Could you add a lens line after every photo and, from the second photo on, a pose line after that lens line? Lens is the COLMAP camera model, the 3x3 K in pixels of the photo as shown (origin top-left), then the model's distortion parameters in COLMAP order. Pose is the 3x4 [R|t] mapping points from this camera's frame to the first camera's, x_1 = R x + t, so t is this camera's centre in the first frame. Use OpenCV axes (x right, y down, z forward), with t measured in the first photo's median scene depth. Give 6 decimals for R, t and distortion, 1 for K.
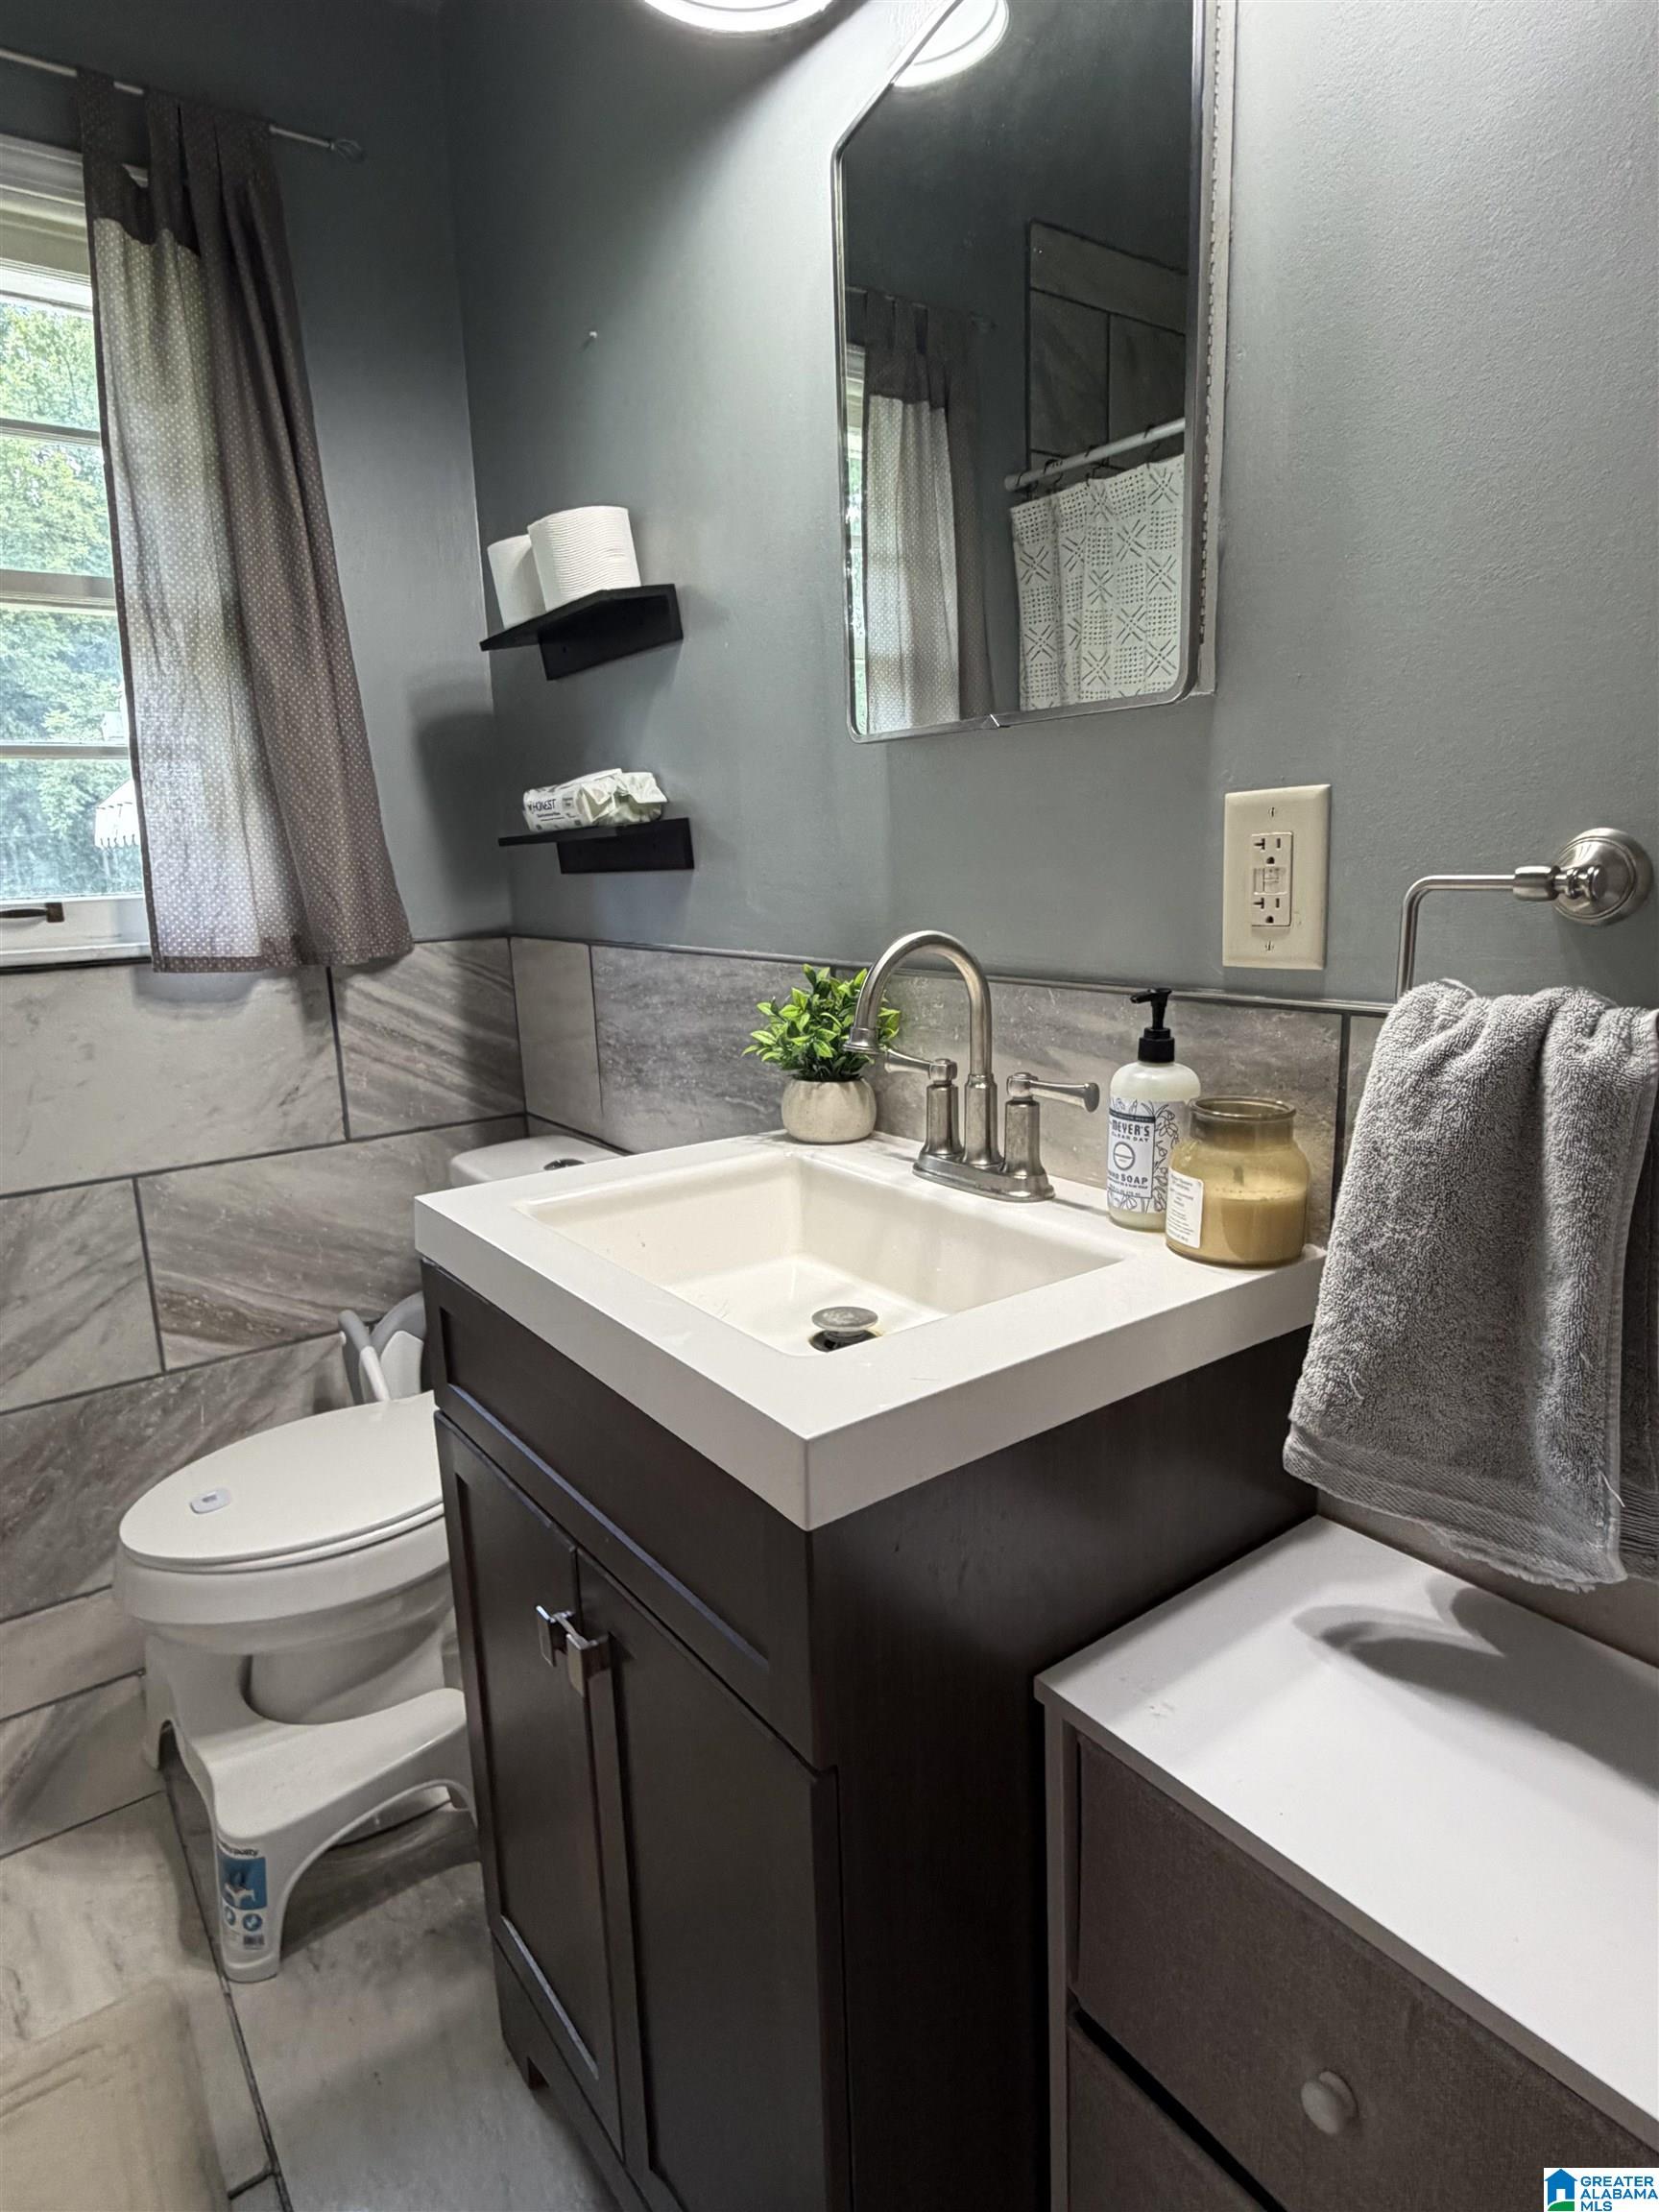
lens RADIAL K [[1258.3, 0, 835.6], [0, 1258.3, 1099.1], [0, 0, 1]] dist [-0.000891, -0.000409]
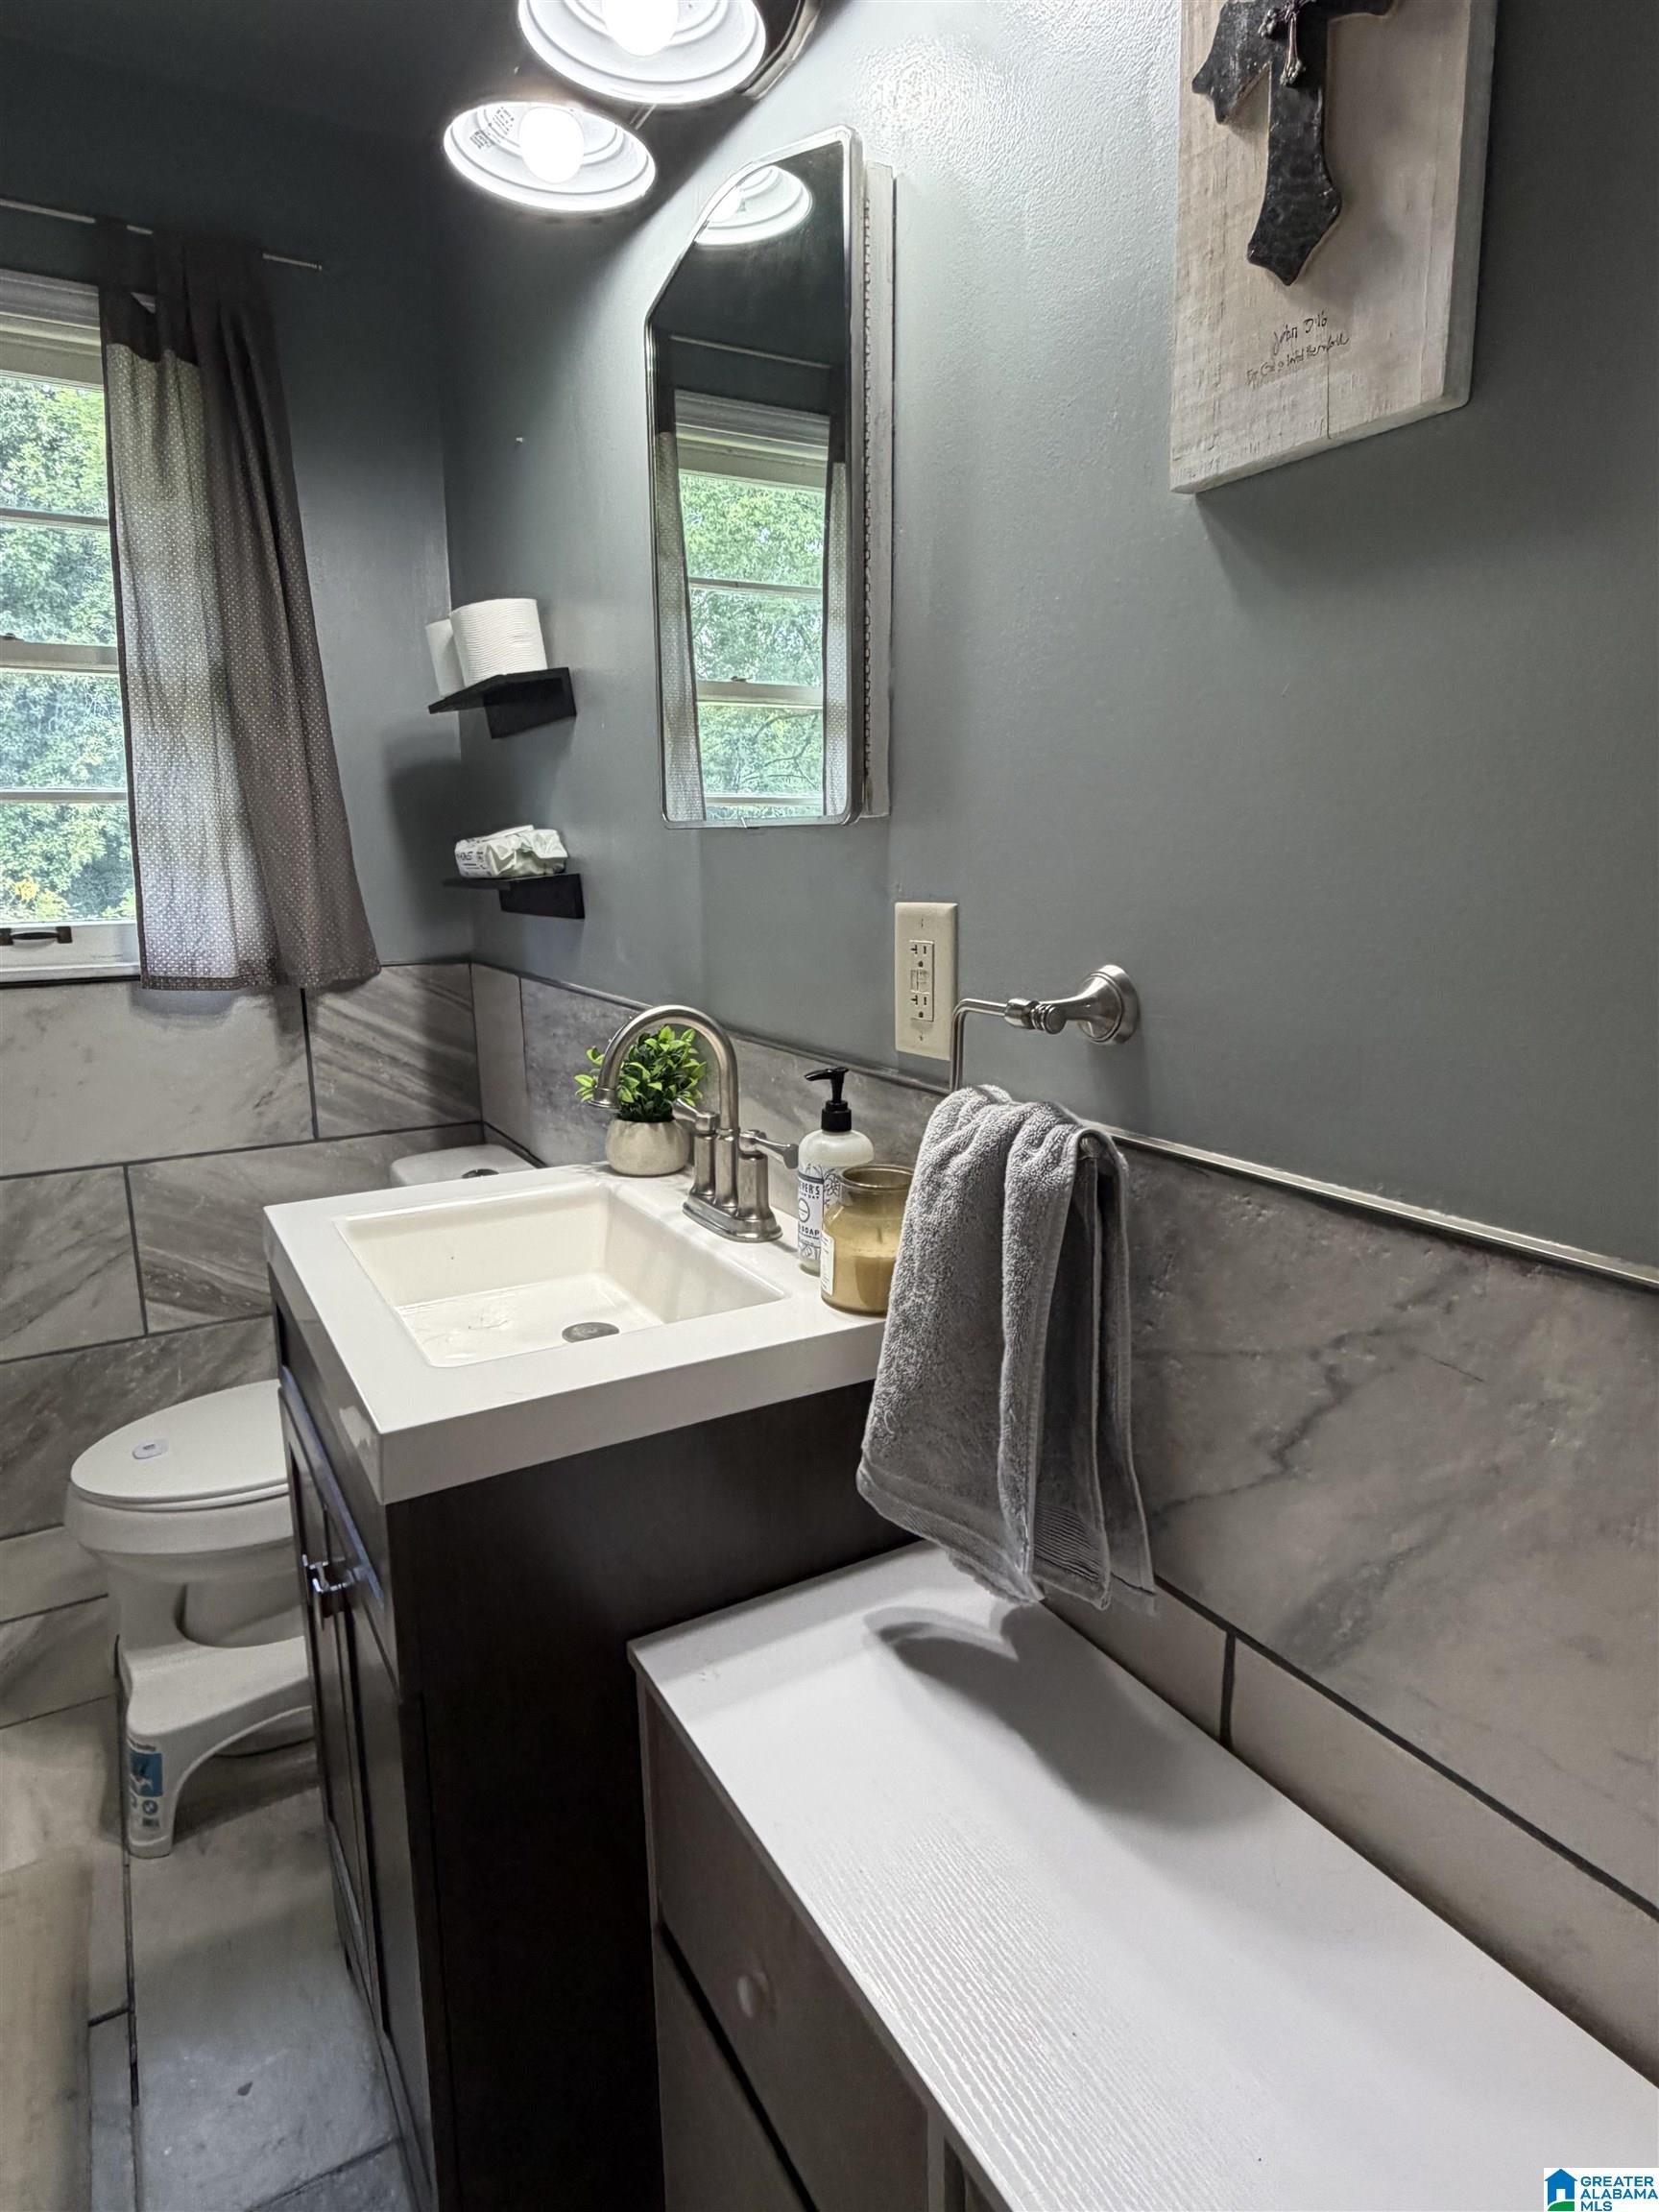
lens RADIAL K [[1258.3, 0, 822.1], [0, 1258.3, 1100.4], [0, 0, 1]] dist [-0.000891, -0.000409]
pose [[0.993657, 0.045949, -0.102642, 0.221736], [-0.045324, 0.998937, 0.008415, -0.040795], [0.102920, -0.003709, 0.994683, -0.093077]]
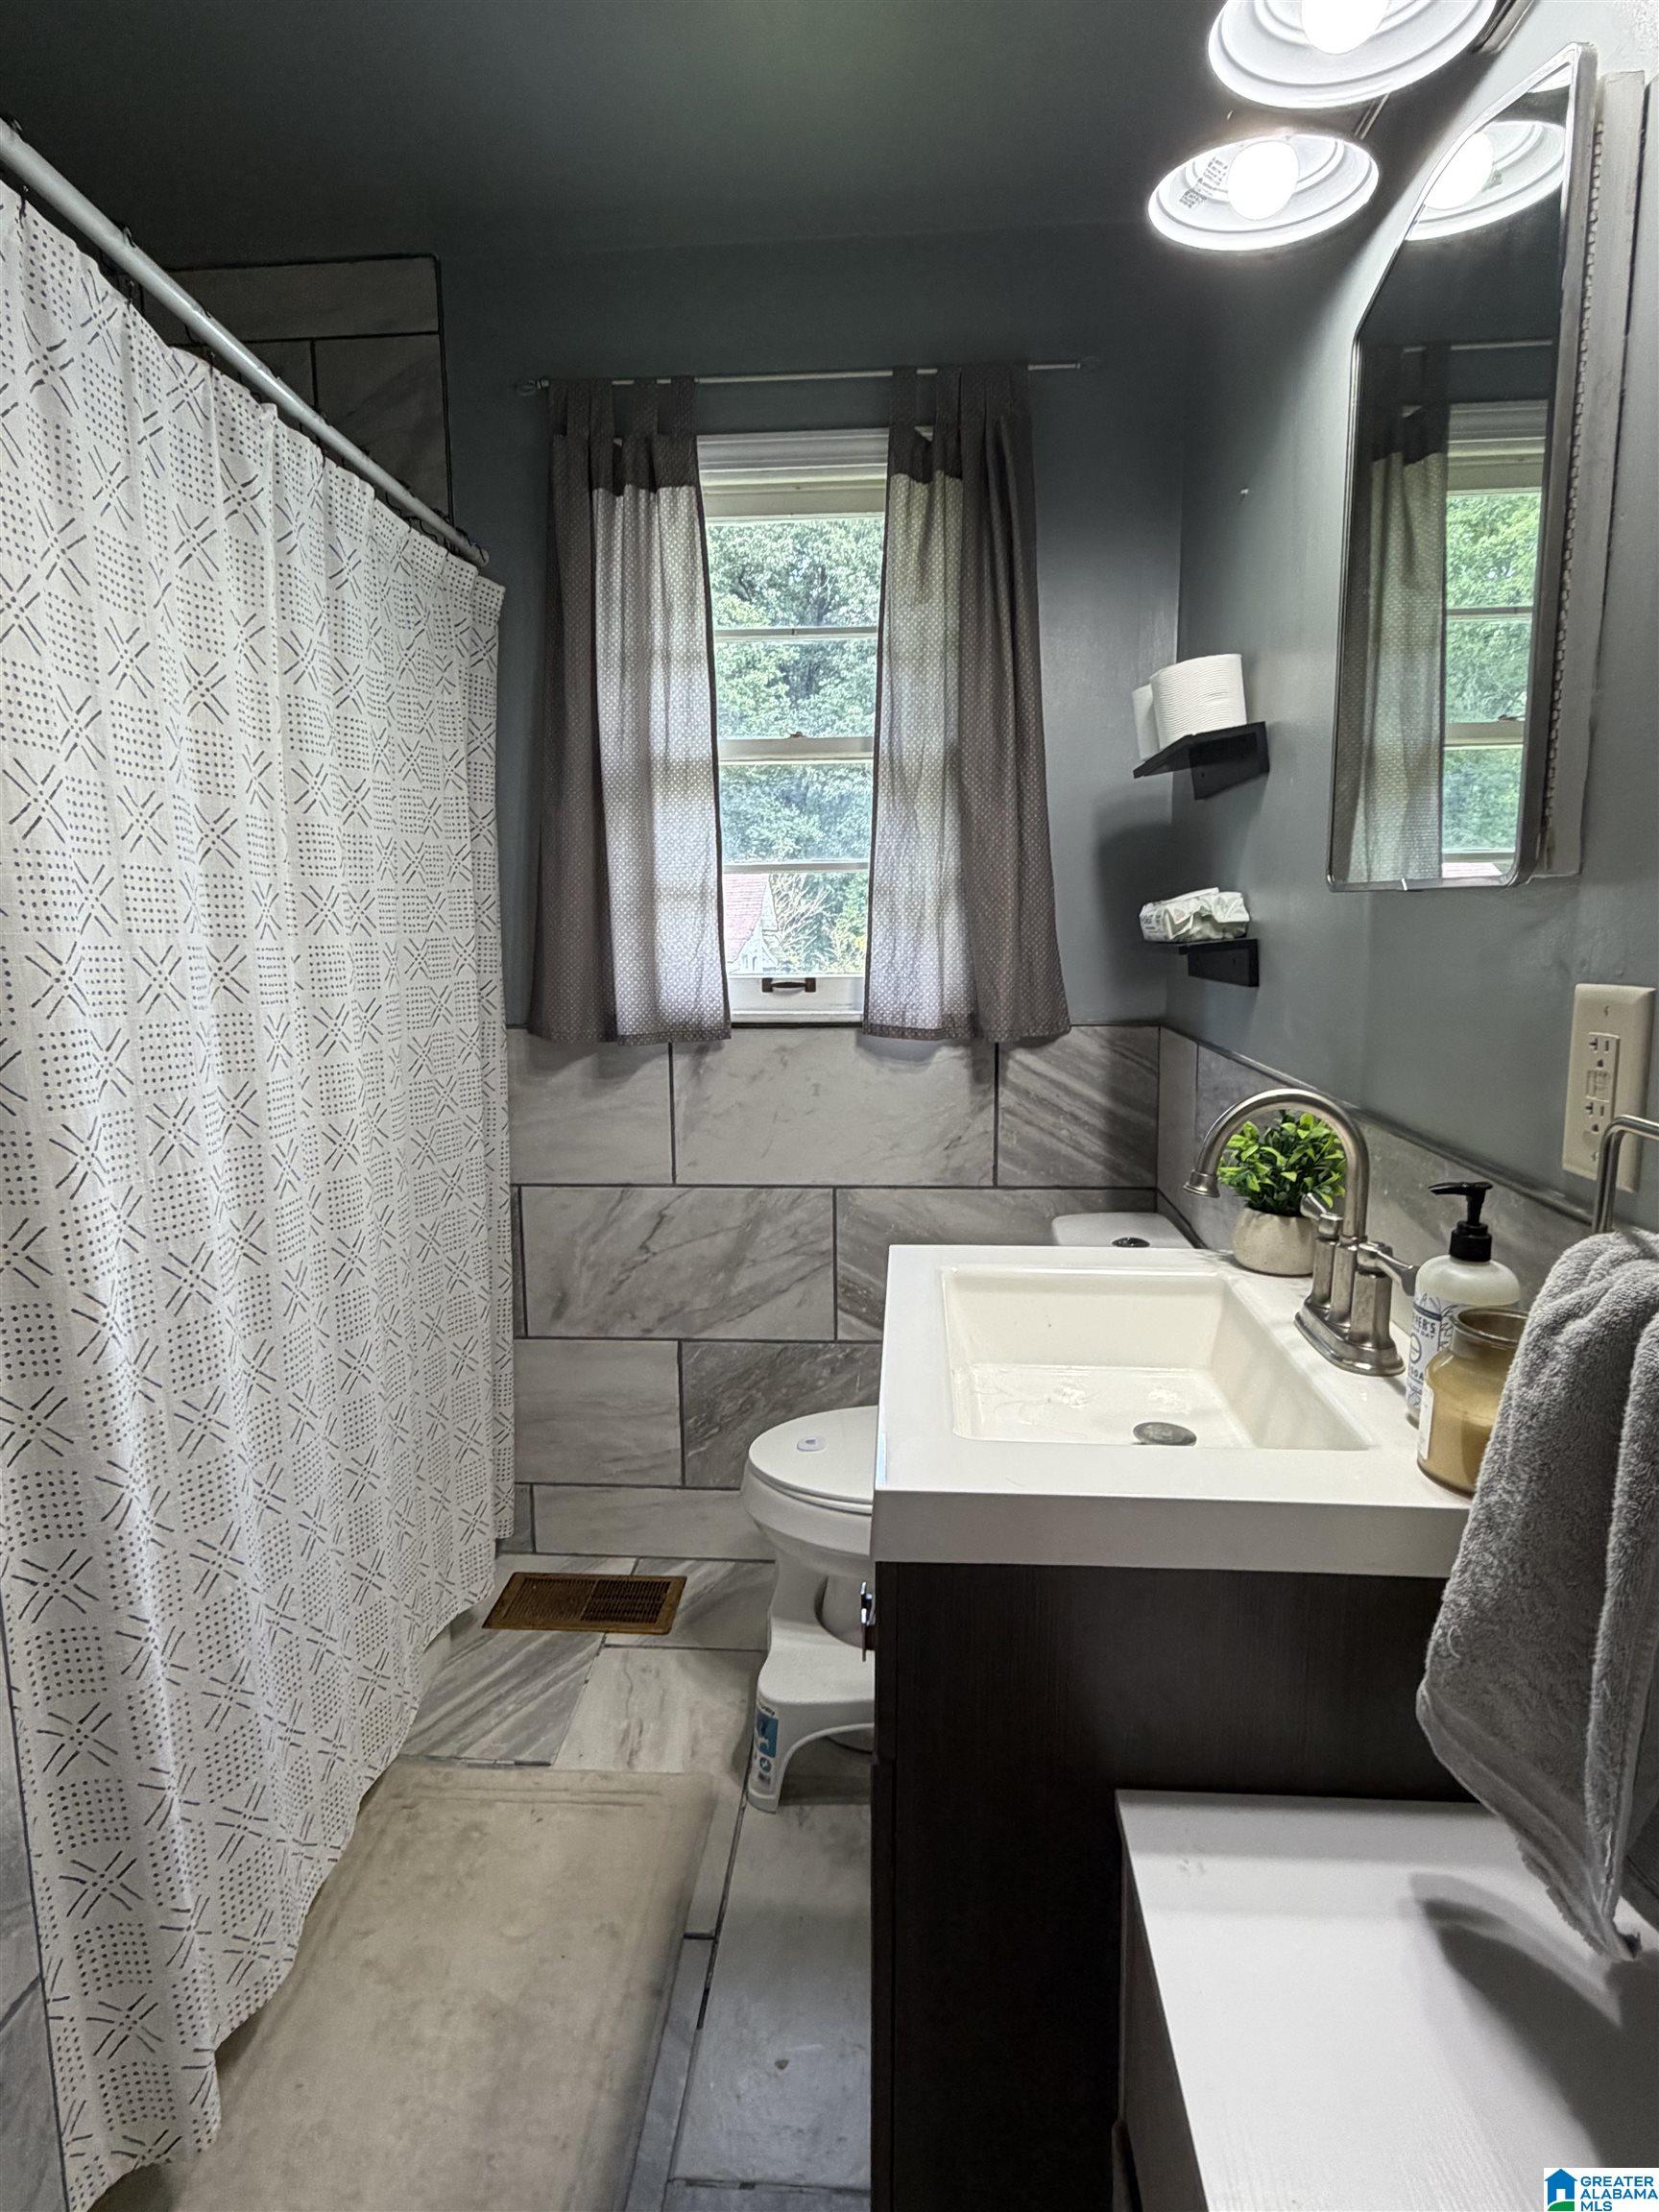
lens RADIAL K [[1258.3, 0, 813.7], [0, 1258.3, 1099.7], [0, 0, 1]] dist [-0.000891, -0.000409]
pose [[0.756366, 0.123278, -0.642428, 0.292327], [-0.144501, 0.989308, 0.019714, -0.058662], [0.637989, 0.077920, 0.766093, -0.026232]]
